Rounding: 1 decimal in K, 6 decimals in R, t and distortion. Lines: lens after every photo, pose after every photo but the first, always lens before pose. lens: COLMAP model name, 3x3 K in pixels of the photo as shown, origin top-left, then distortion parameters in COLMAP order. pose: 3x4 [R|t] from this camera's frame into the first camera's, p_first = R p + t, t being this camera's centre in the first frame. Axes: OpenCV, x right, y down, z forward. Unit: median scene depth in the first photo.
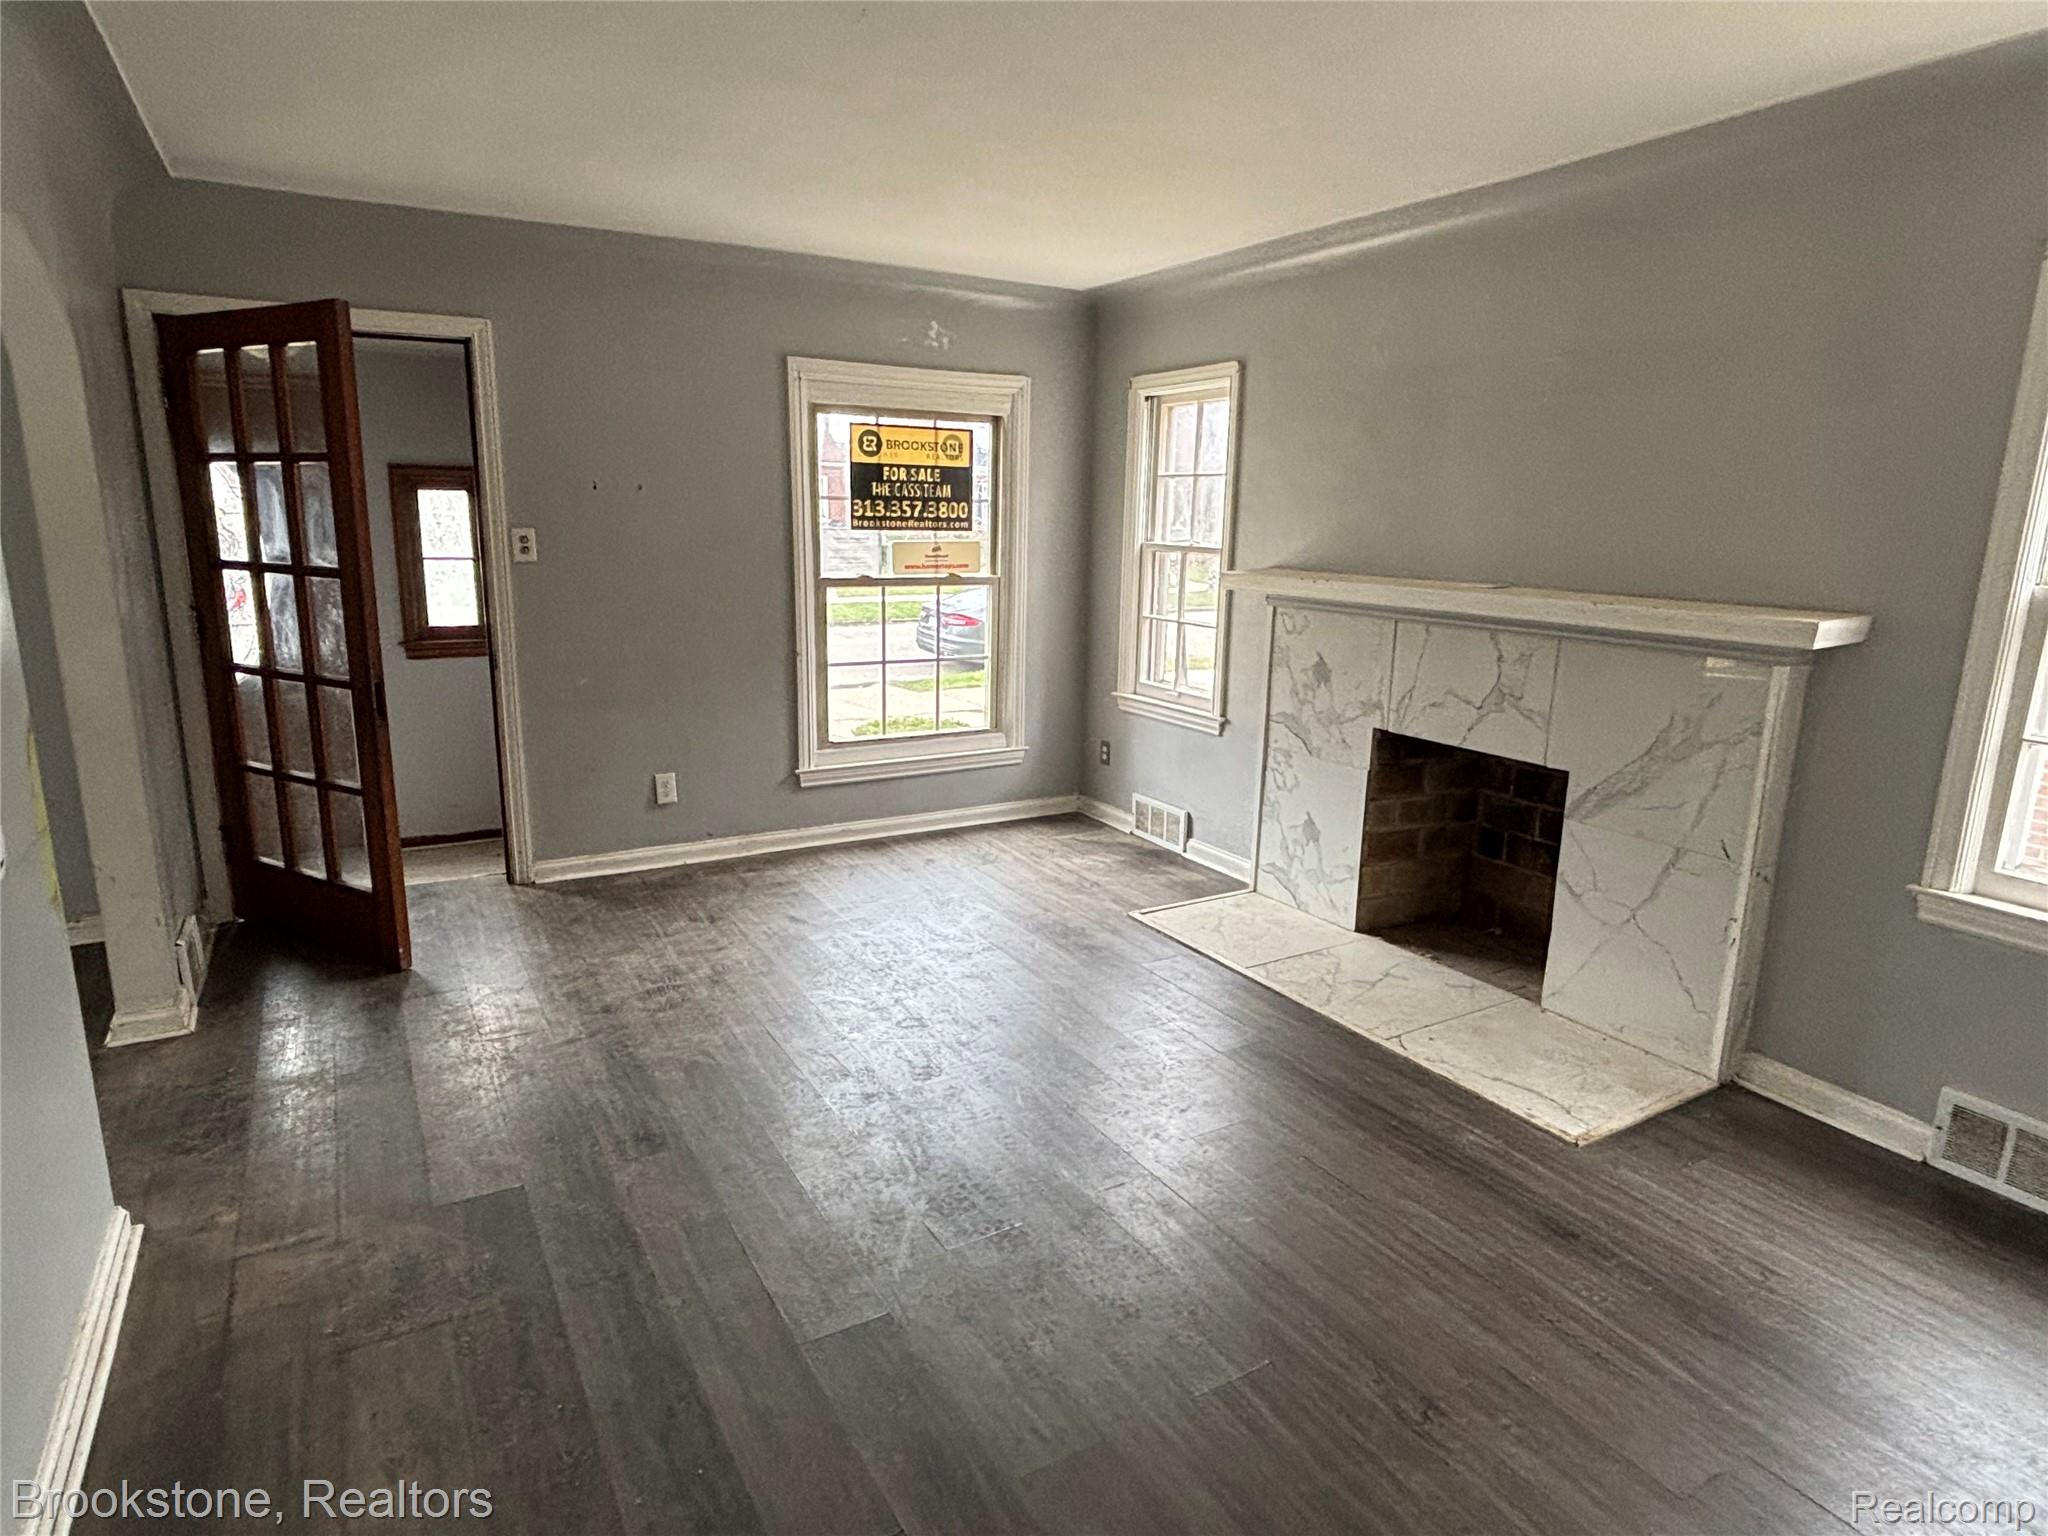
lens RADIAL K [[1150.1, 0, 1024.0], [0, 1150.1, 768.0], [0, 0, 1]] dist [0.000003, -0.001007]
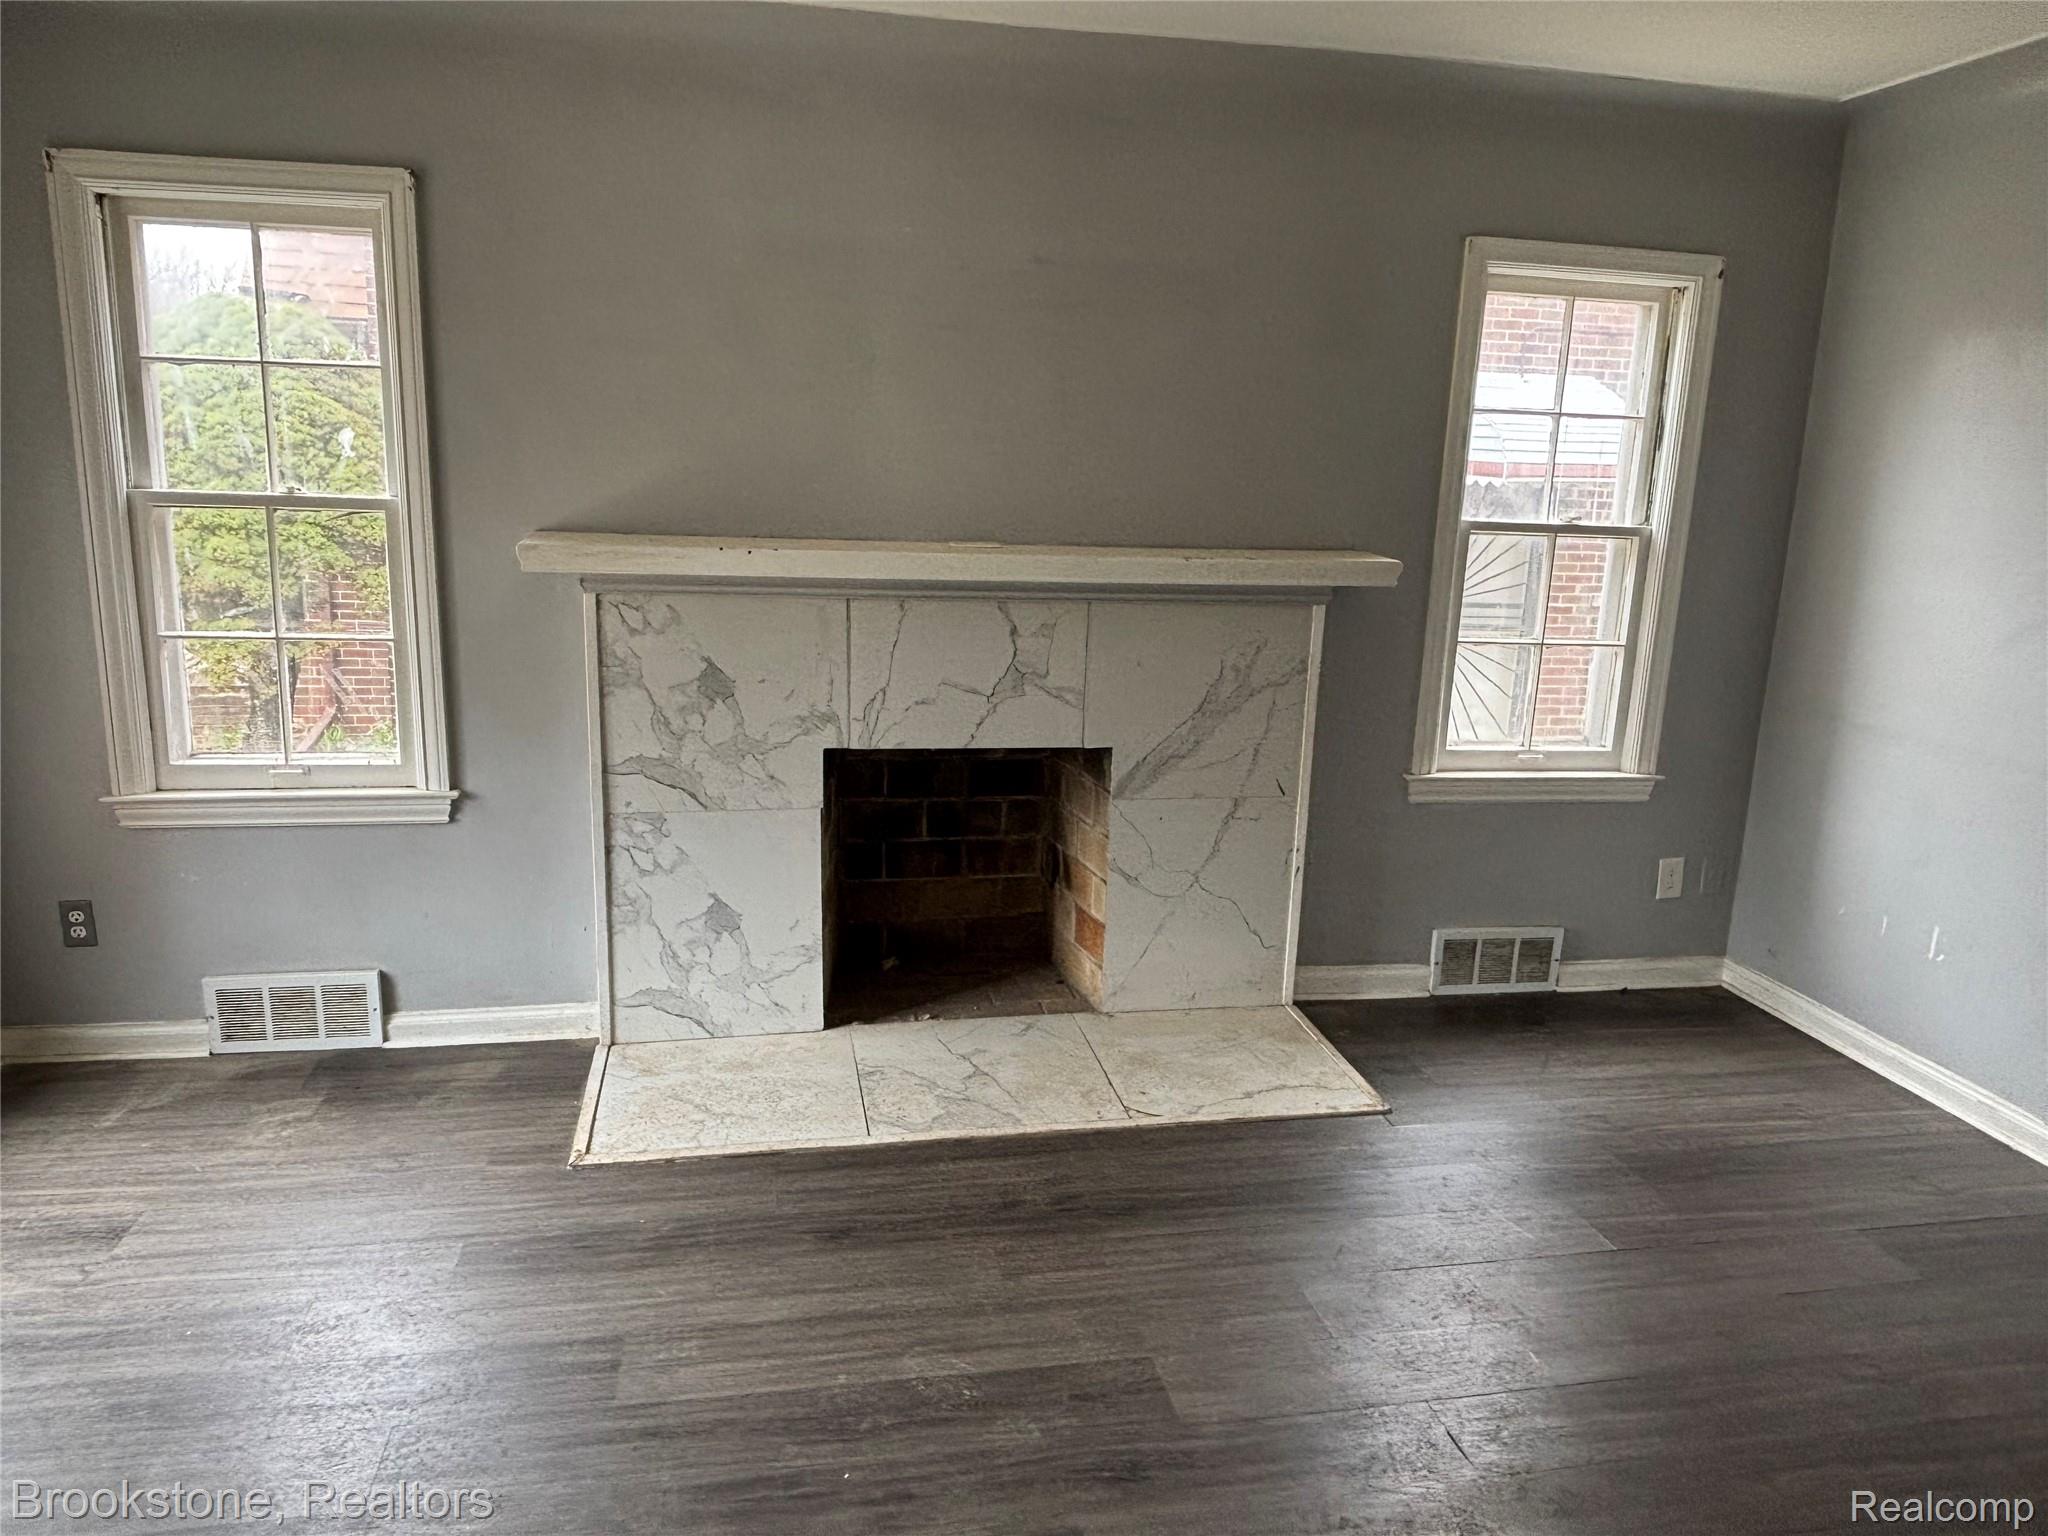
lens RADIAL K [[1397.6, 0, 1025.9], [0, 1397.6, 744.9], [0, 0, 1]] dist [0.056391, -0.071124]
pose [[0.329358, -0.200732, 0.922621, -0.420314], [0.177999, 0.972820, 0.148111, -0.131377], [-0.927276, 0.115444, 0.356136, 0.518382]]
